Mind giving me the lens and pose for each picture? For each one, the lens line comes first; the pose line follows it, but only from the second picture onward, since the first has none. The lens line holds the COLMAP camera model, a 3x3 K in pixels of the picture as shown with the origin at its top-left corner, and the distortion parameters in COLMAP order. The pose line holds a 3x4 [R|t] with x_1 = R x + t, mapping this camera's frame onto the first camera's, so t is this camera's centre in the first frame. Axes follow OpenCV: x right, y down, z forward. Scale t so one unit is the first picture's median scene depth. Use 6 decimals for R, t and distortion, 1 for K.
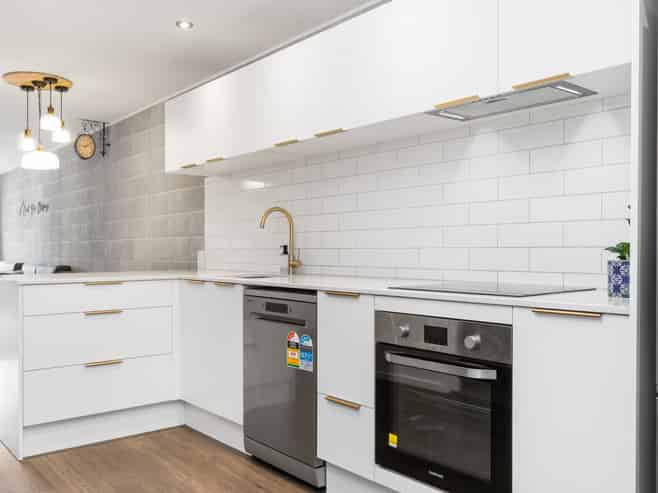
lens RADIAL K [[597.8, 0, 329.0], [0, 597.8, 246.5], [0, 0, 1]] dist [-0.004805, -0.001343]
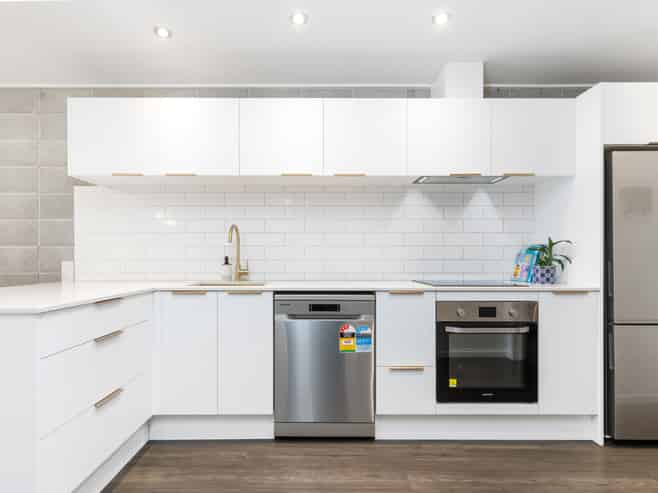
lens RADIAL K [[361.4, 0, 318.4], [0, 361.4, 258.6], [0, 0, 1]] dist [-0.000134, -0.000105]
pose [[0.634457, 0.006191, 0.772933, -0.713414], [-0.007354, 0.999971, -0.001973, 0.002164], [-0.772923, -0.004433, 0.634484, 0.563458]]
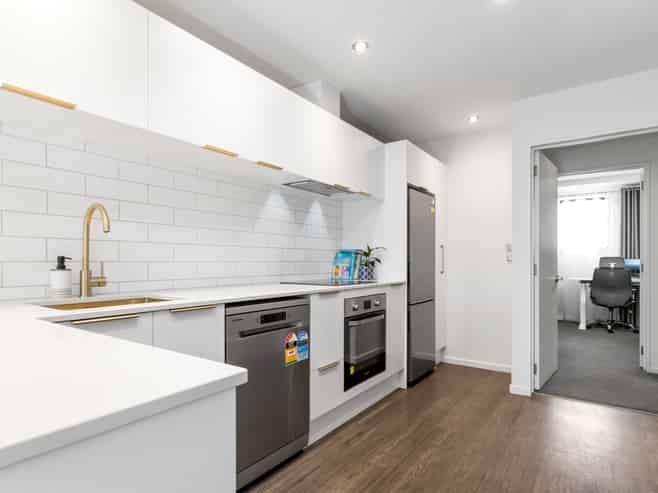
lens RADIAL K [[369.5, 0, 328.6], [0, 369.5, 262.9], [0, 0, 1]] dist [0.001138, 0.000130]
pose [[-0.253949, 0.001320, 0.967217, -0.787505], [-0.005320, 0.999982, -0.002762, 0.006940], [-0.967203, -0.005847, -0.253937, 1.130433]]
